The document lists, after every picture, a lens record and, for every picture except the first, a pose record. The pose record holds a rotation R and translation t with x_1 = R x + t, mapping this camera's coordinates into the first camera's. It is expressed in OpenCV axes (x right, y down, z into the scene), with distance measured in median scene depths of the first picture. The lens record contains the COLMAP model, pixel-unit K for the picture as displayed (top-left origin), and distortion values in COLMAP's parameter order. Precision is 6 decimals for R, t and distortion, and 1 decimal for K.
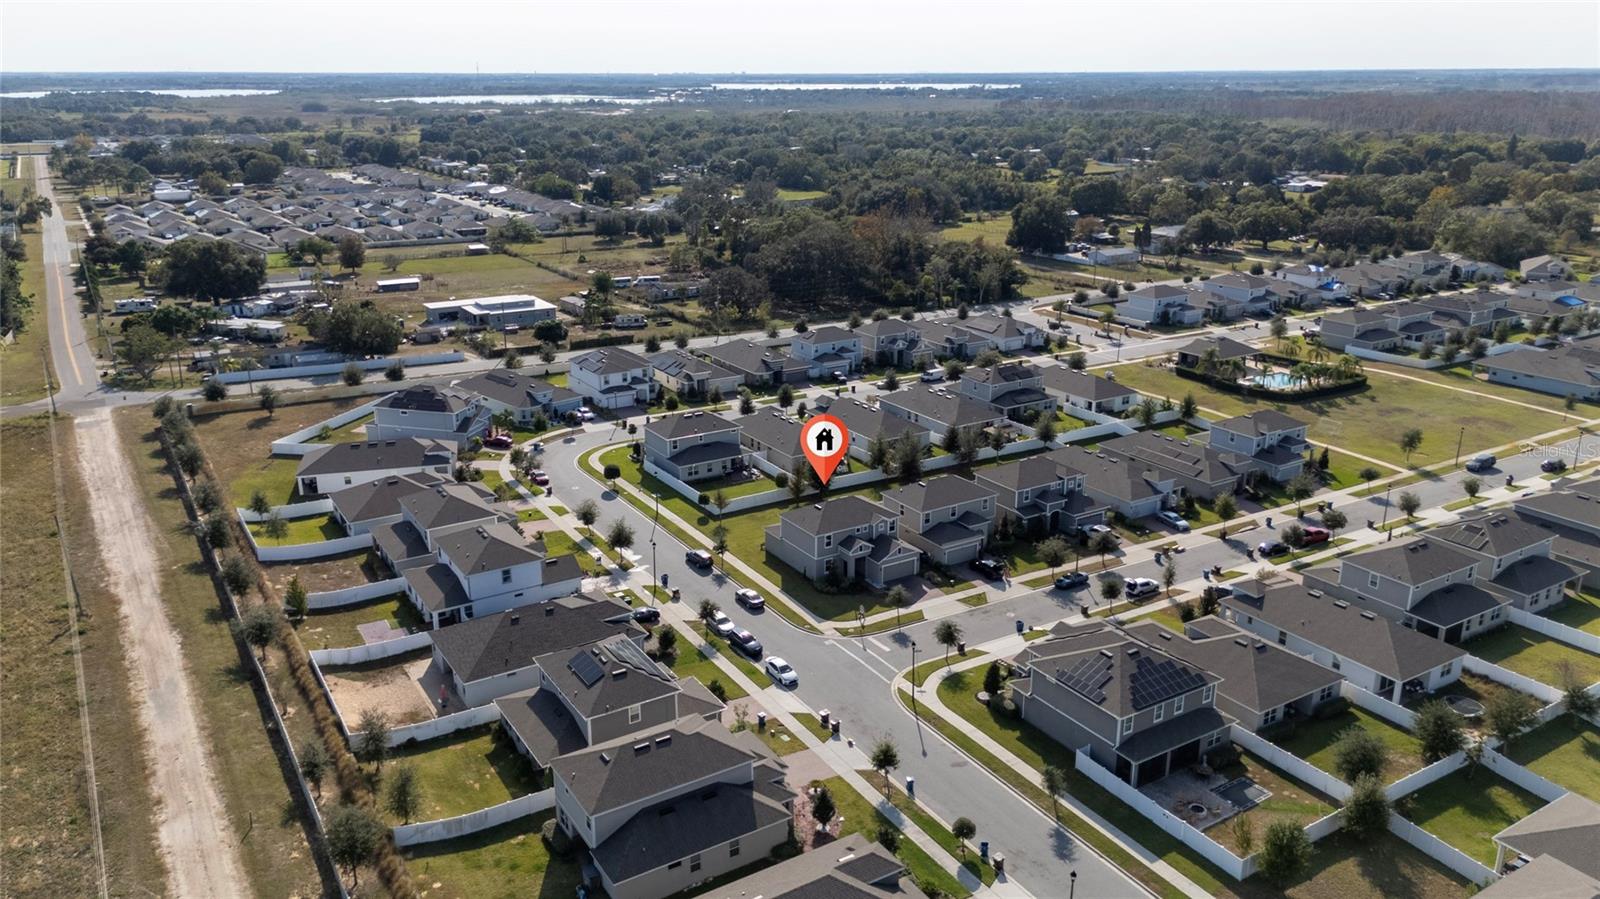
lens RADIAL K [[1167.7, 0, 804.3], [0, 1167.7, 442.2], [0, 0, 1]] dist [0.095589, -0.120618]
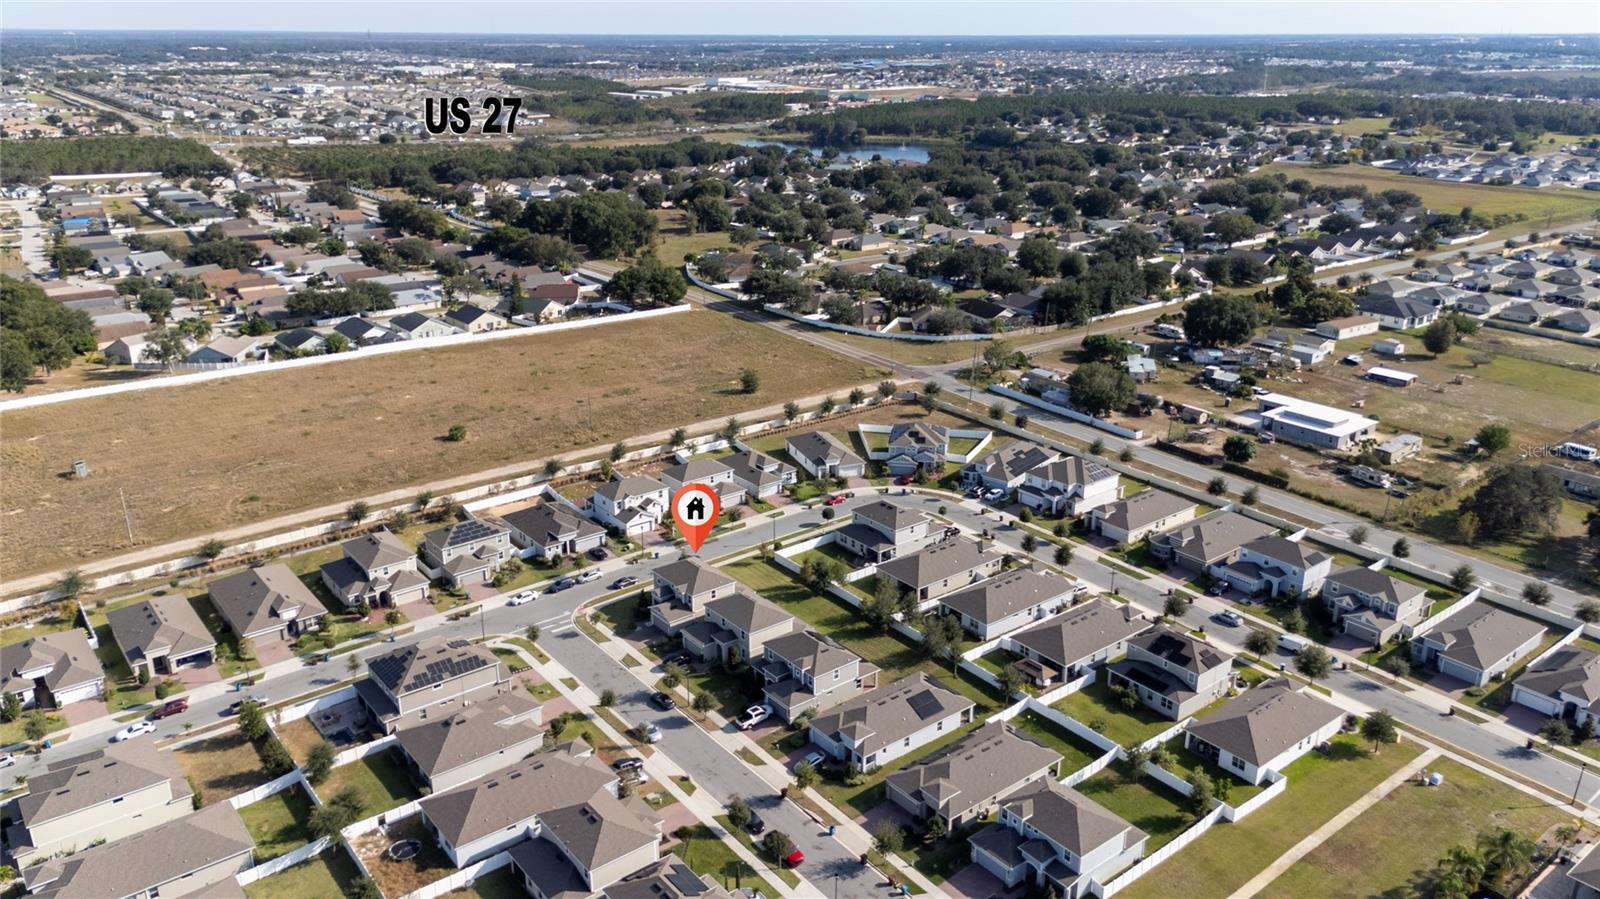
lens RADIAL K [[1167.7, 0, 804.3], [0, 1167.7, 442.2], [0, 0, 1]] dist [0.095589, -0.120618]
pose [[0.112671, 0.331275, -0.936783, 1.211025], [-0.302486, 0.909474, 0.285236, -0.483518], [0.946471, 0.251225, 0.202678, 0.768960]]
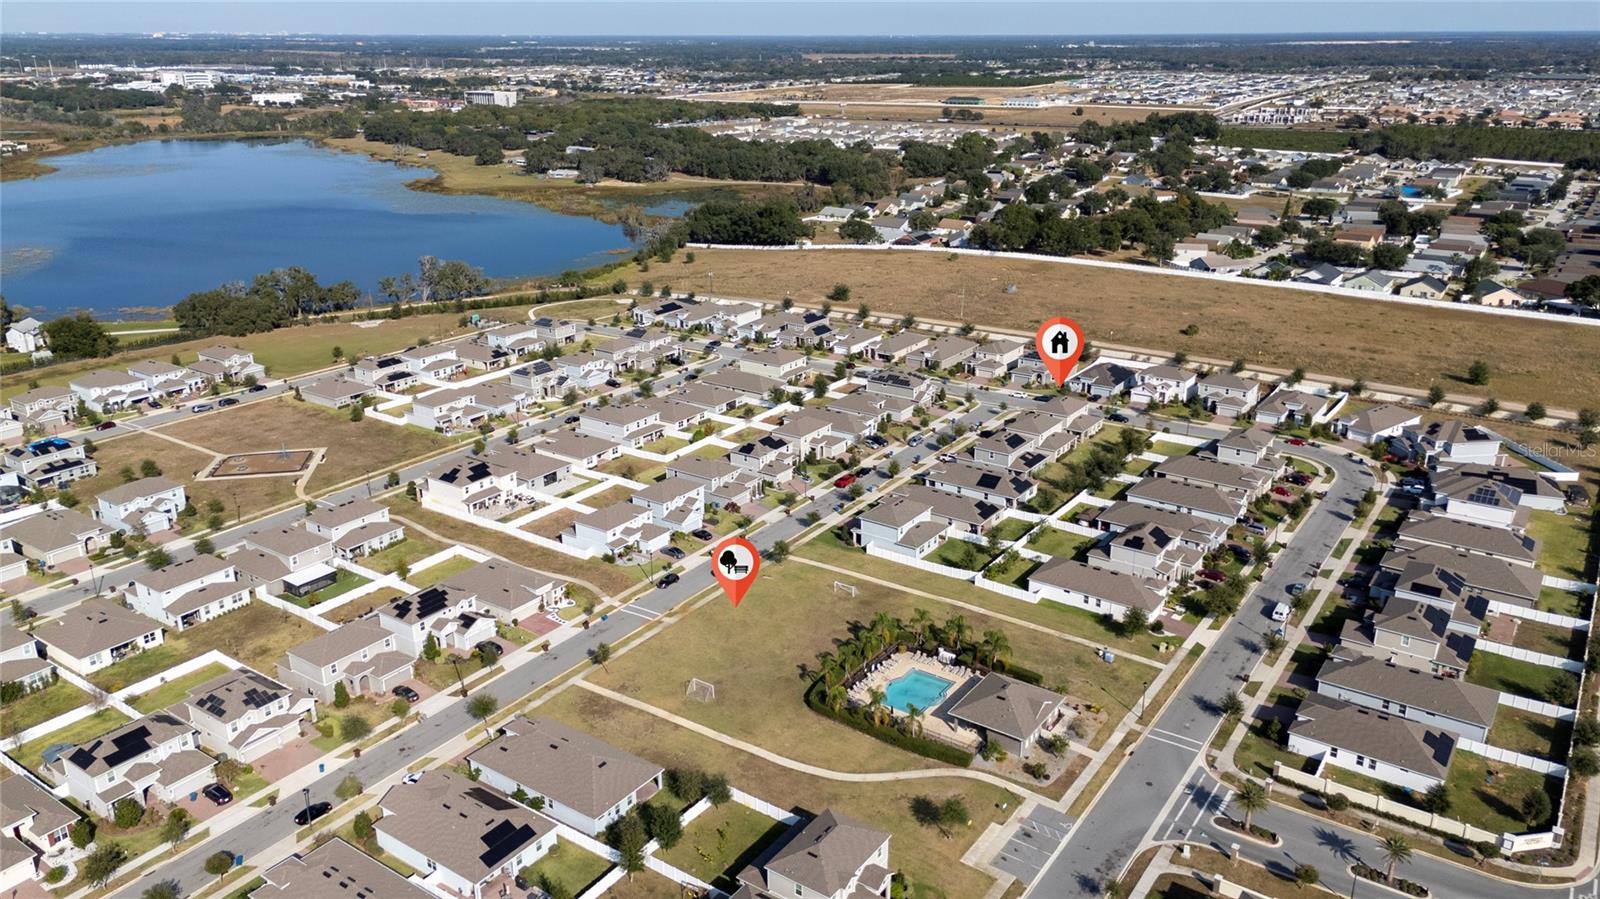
lens RADIAL K [[1167.7, 0, 804.3], [0, 1167.7, 442.2], [0, 0, 1]] dist [0.095589, -0.120618]
pose [[-0.920444, 0.129736, -0.368717, 1.113625], [-0.116204, 0.809837, 0.575031, -0.928781], [0.373203, 0.572130, -0.730334, 2.204708]]
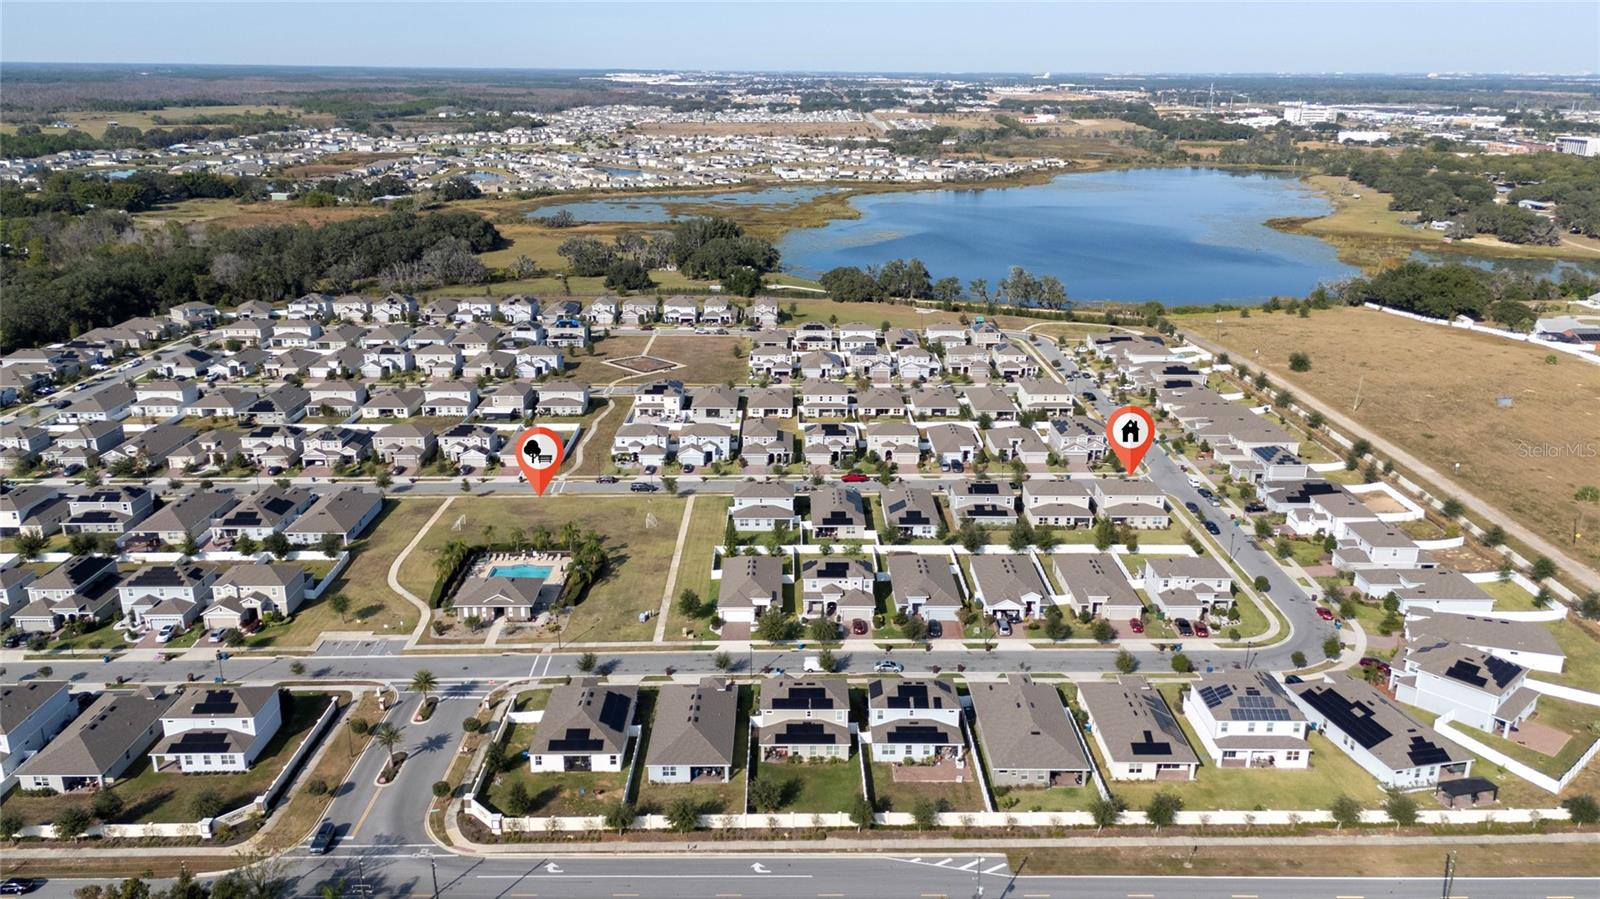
lens RADIAL K [[1167.7, 0, 804.3], [0, 1167.7, 442.2], [0, 0, 1]] dist [0.095589, -0.120618]
pose [[-0.856119, -0.163388, 0.490270, -0.384819], [0.147274, 0.832224, 0.534521, -0.958890], [-0.495349, 0.529818, -0.688420, 2.299252]]
